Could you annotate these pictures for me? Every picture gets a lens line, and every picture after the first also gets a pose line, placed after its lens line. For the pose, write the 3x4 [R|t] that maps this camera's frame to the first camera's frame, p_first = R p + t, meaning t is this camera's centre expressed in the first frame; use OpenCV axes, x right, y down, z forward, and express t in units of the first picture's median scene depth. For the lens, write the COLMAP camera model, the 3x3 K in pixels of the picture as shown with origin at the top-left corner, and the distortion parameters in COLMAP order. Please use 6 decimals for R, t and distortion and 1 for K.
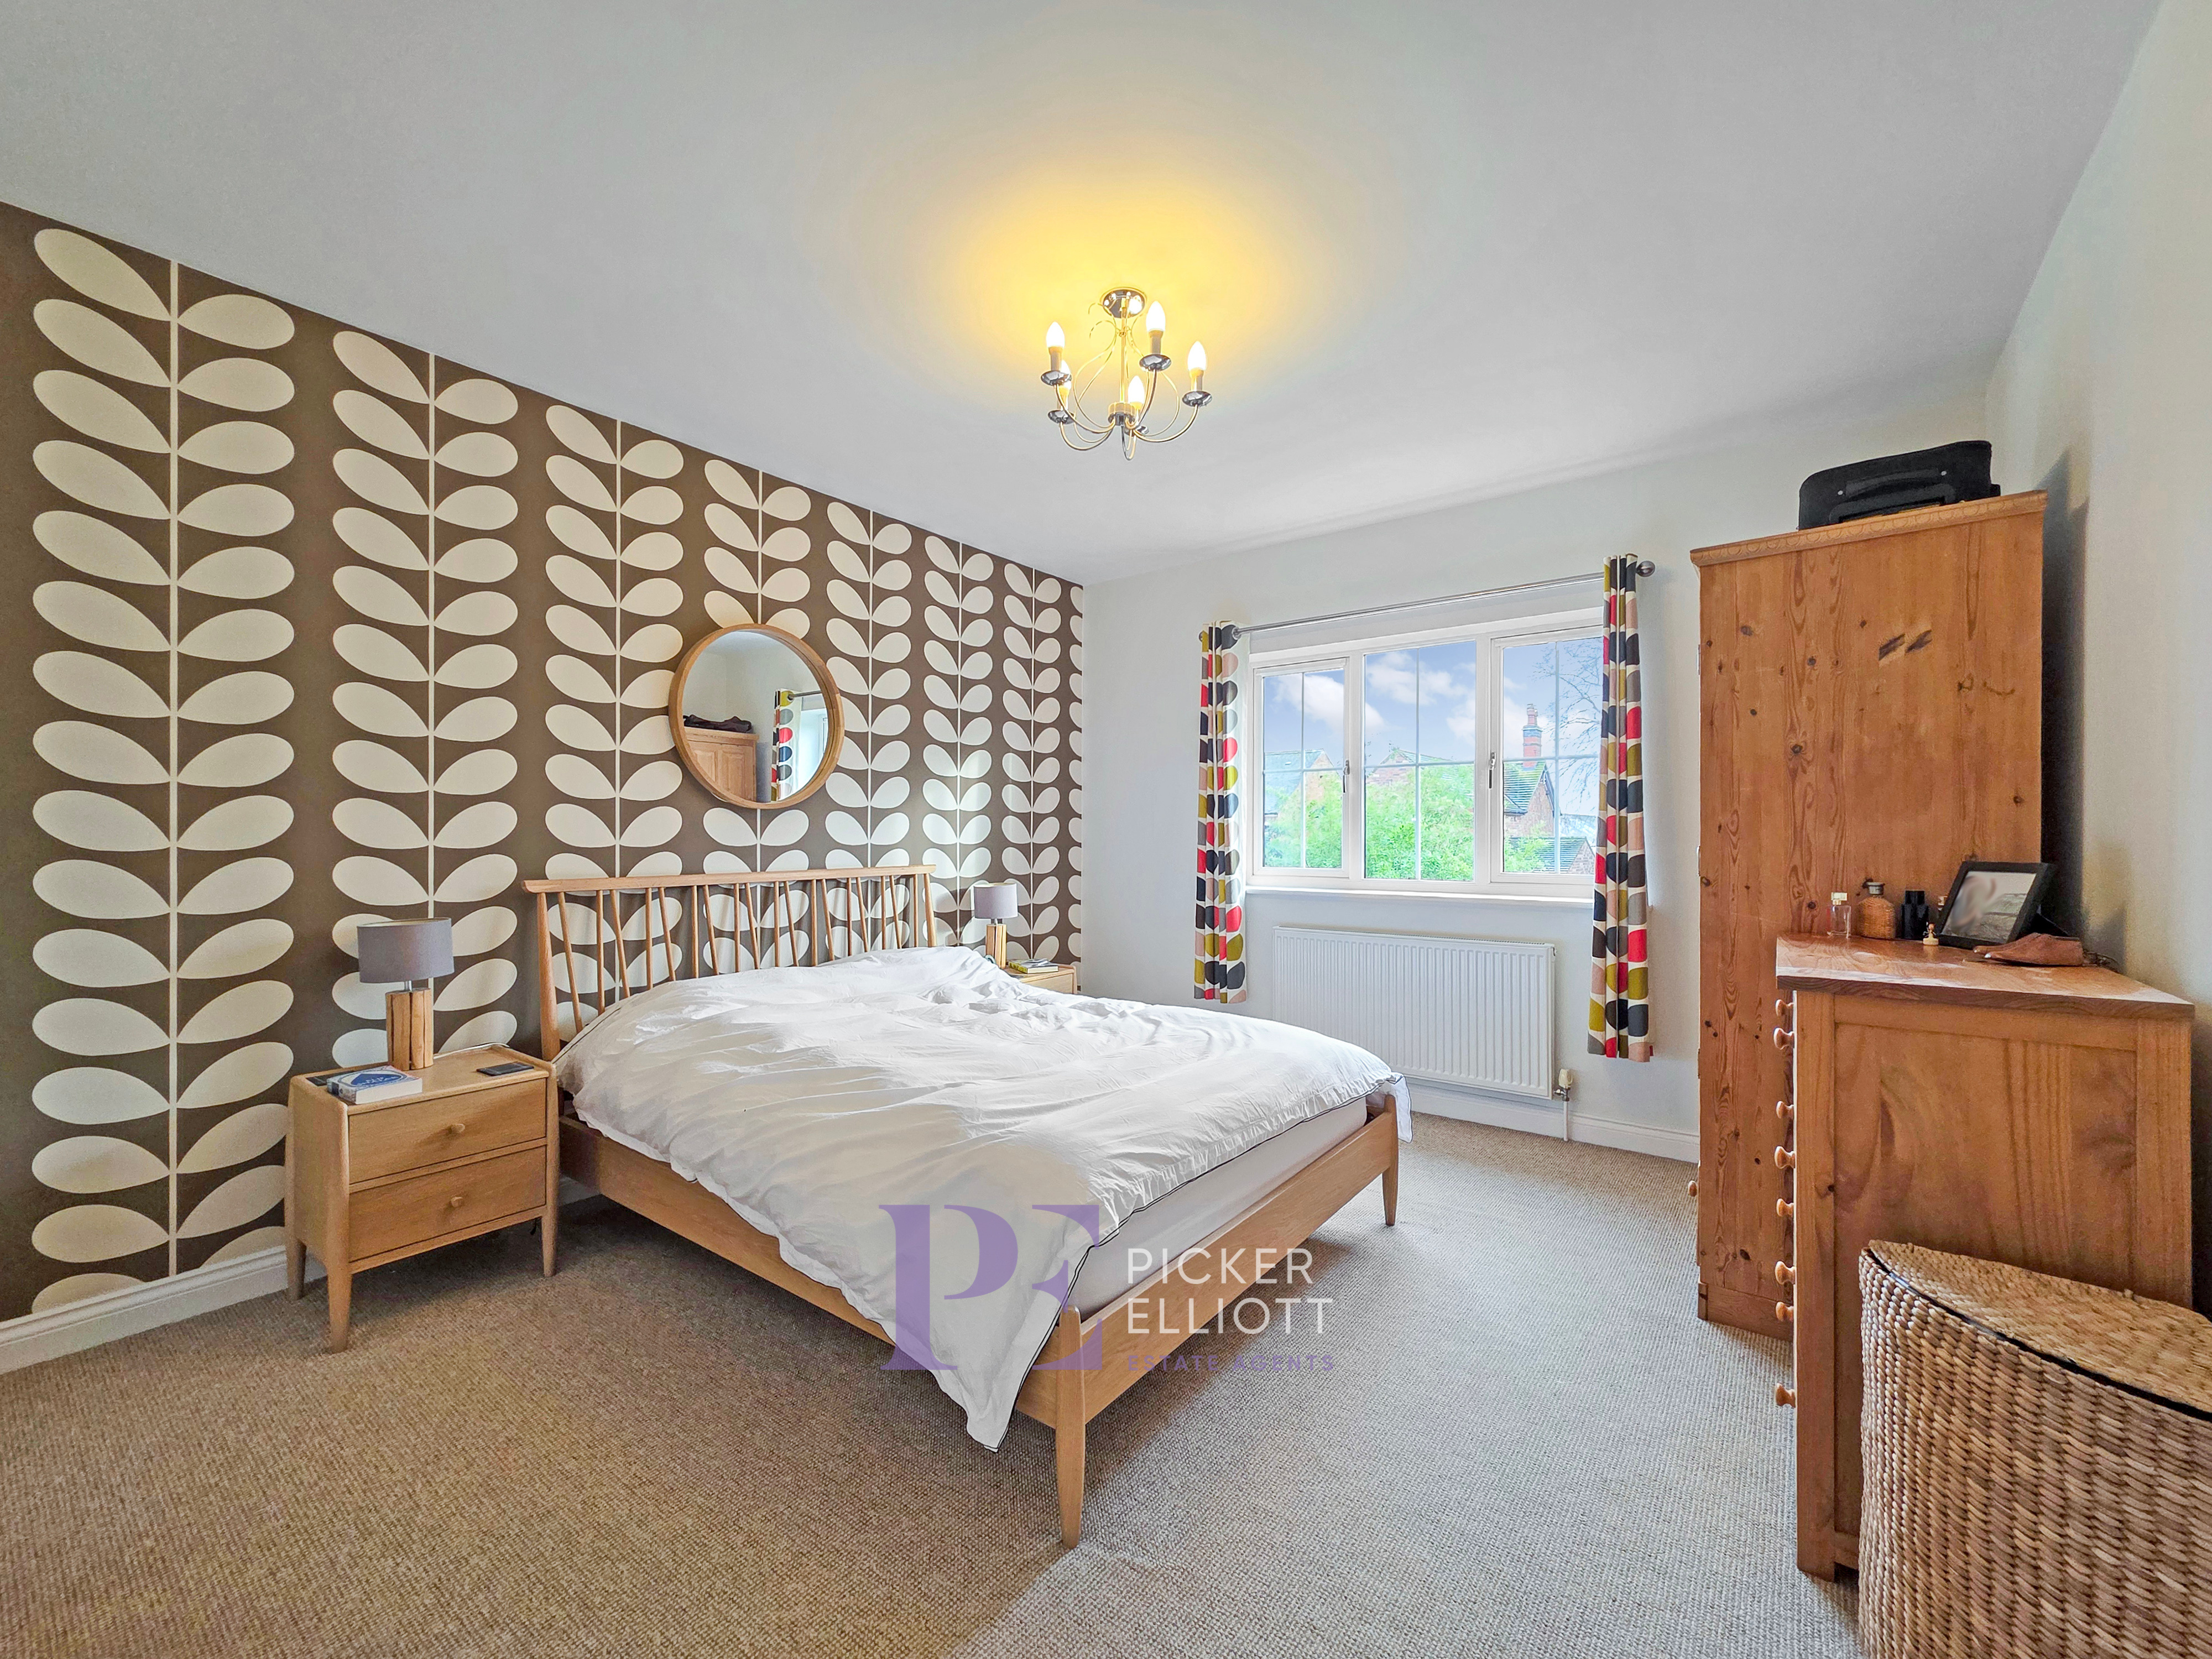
lens RADIAL K [[896.9, 0, 1106.0], [0, 896.9, 829.5], [0, 0, 1]] dist [-0.000522, -0.000115]
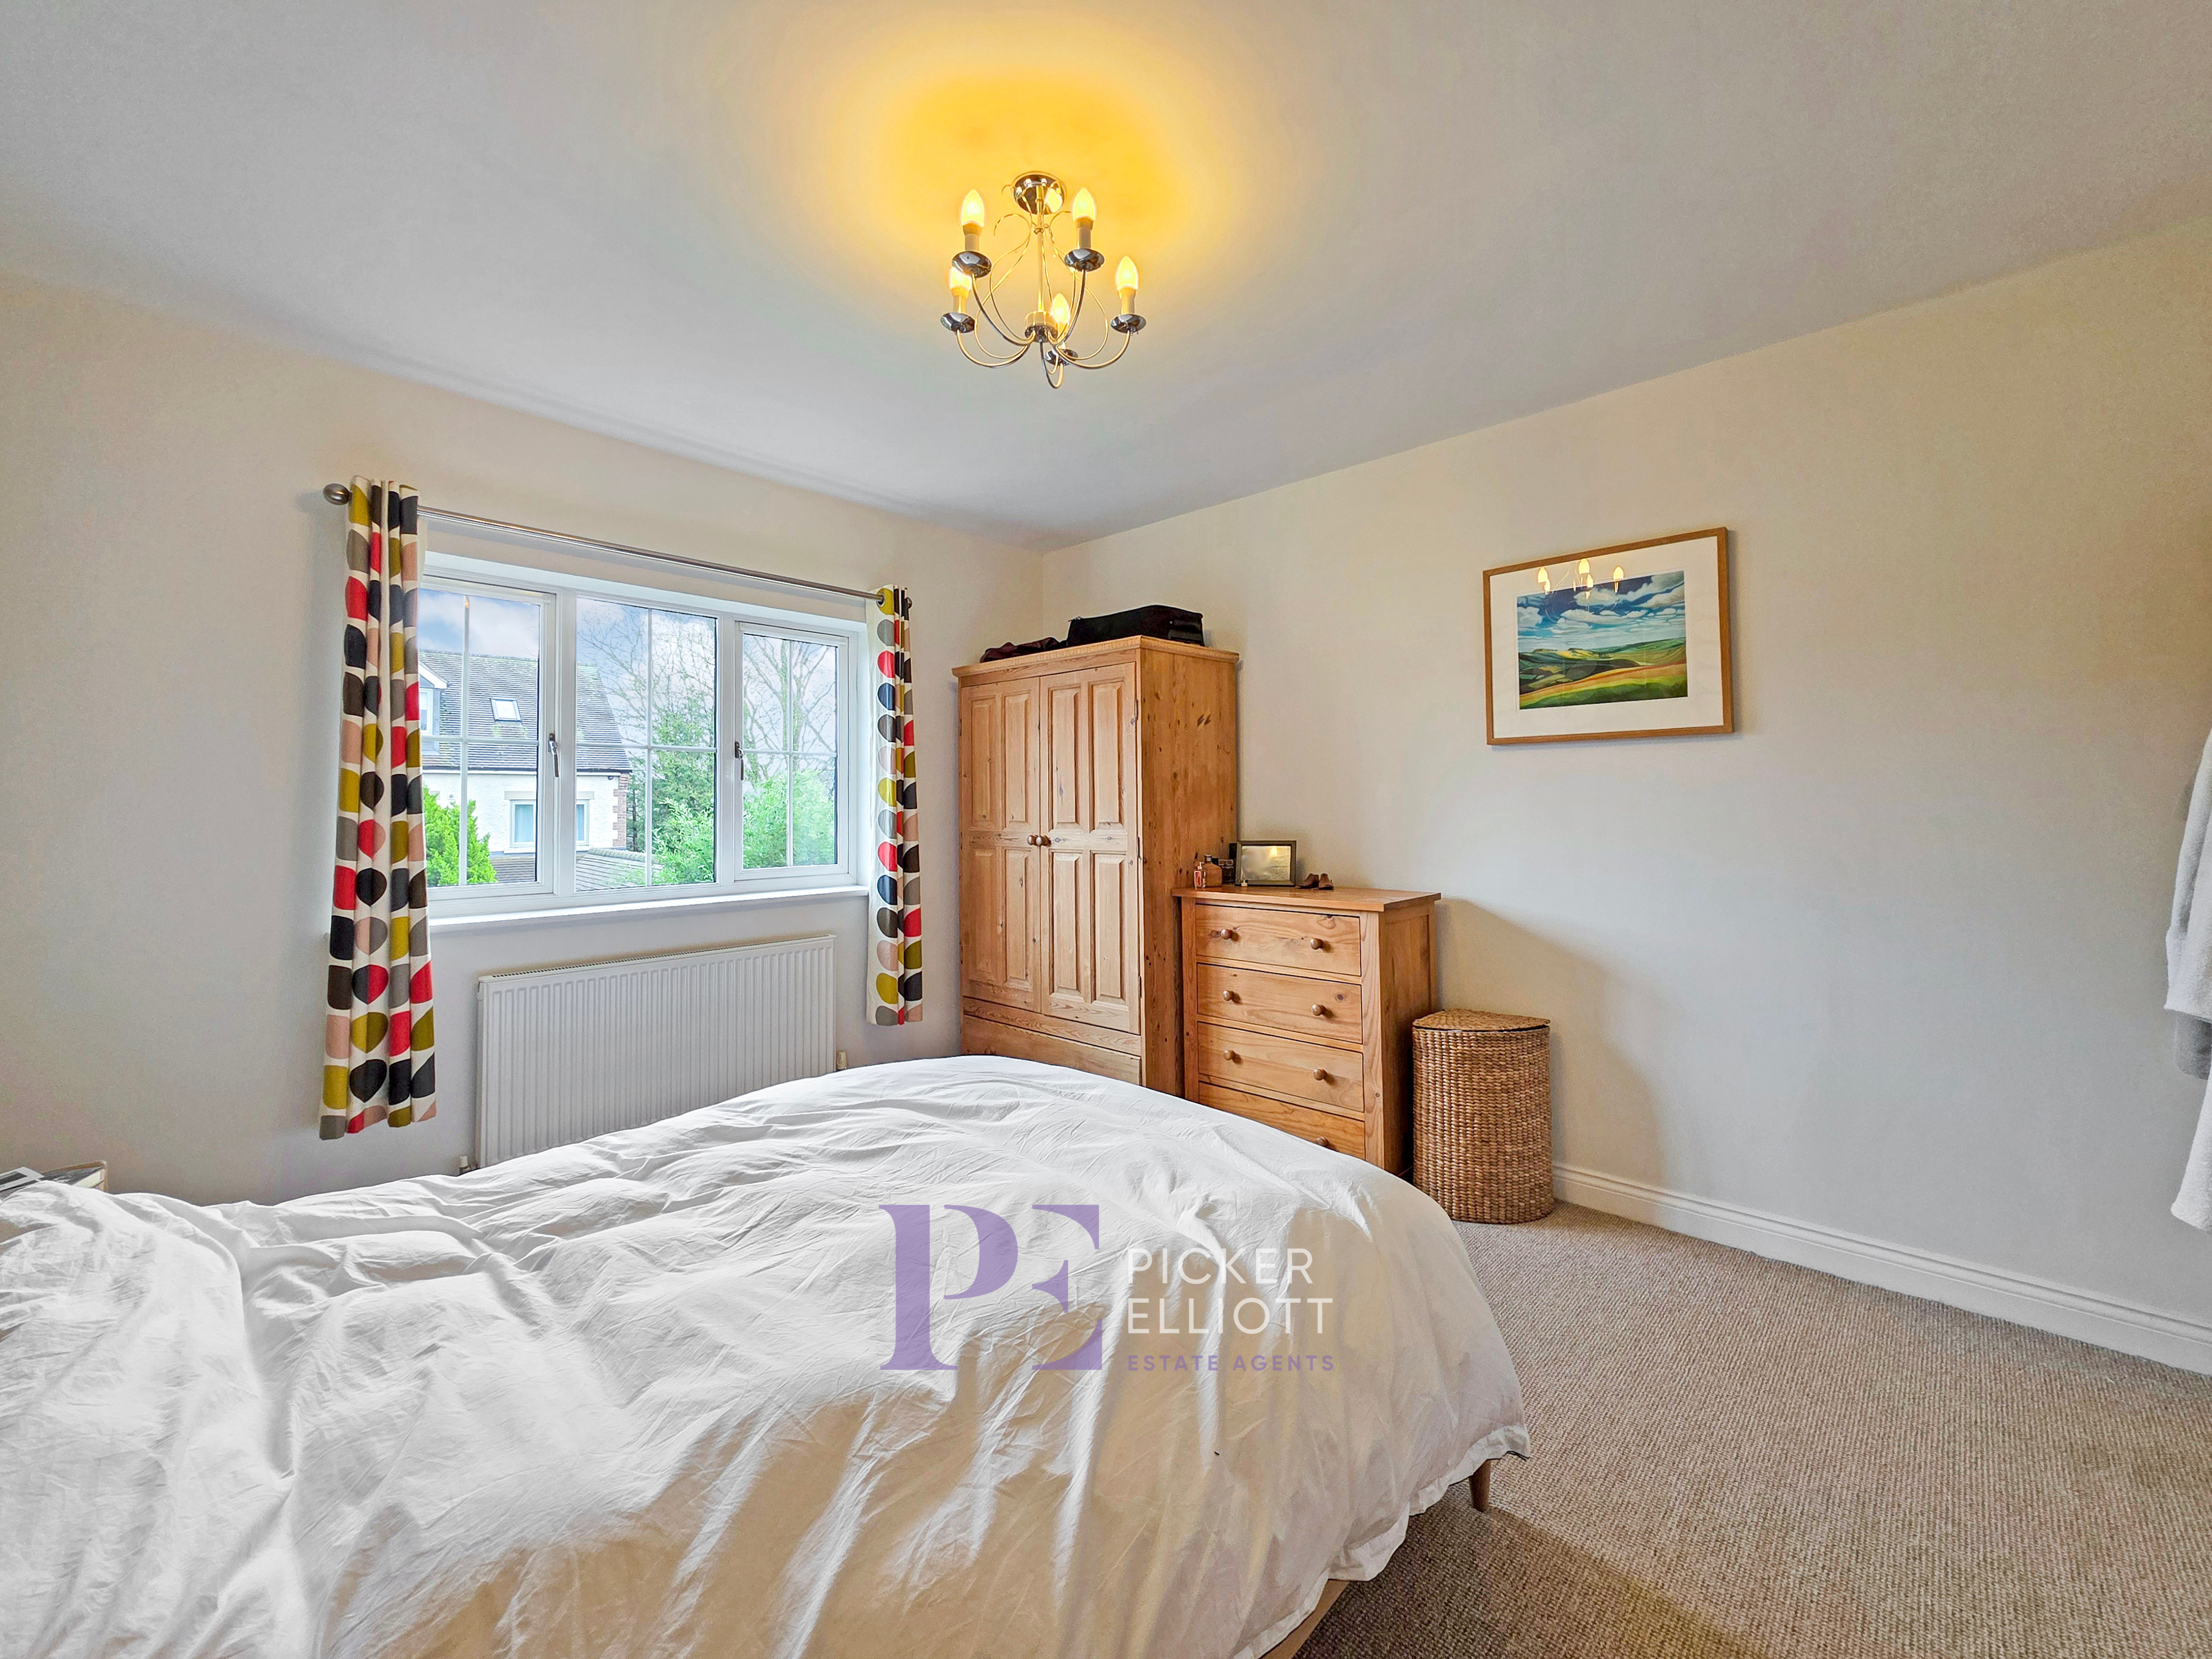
lens RADIAL K [[896.0, 0, 1104.6], [0, 896.0, 775.4], [0, 0, 1]] dist [-0.000229, -0.000117]
pose [[0.108456, 0.037261, 0.993403, -0.488977], [-0.000288, 0.999298, -0.037451, -0.017674], [-0.994101, 0.003776, 0.108391, 0.558300]]
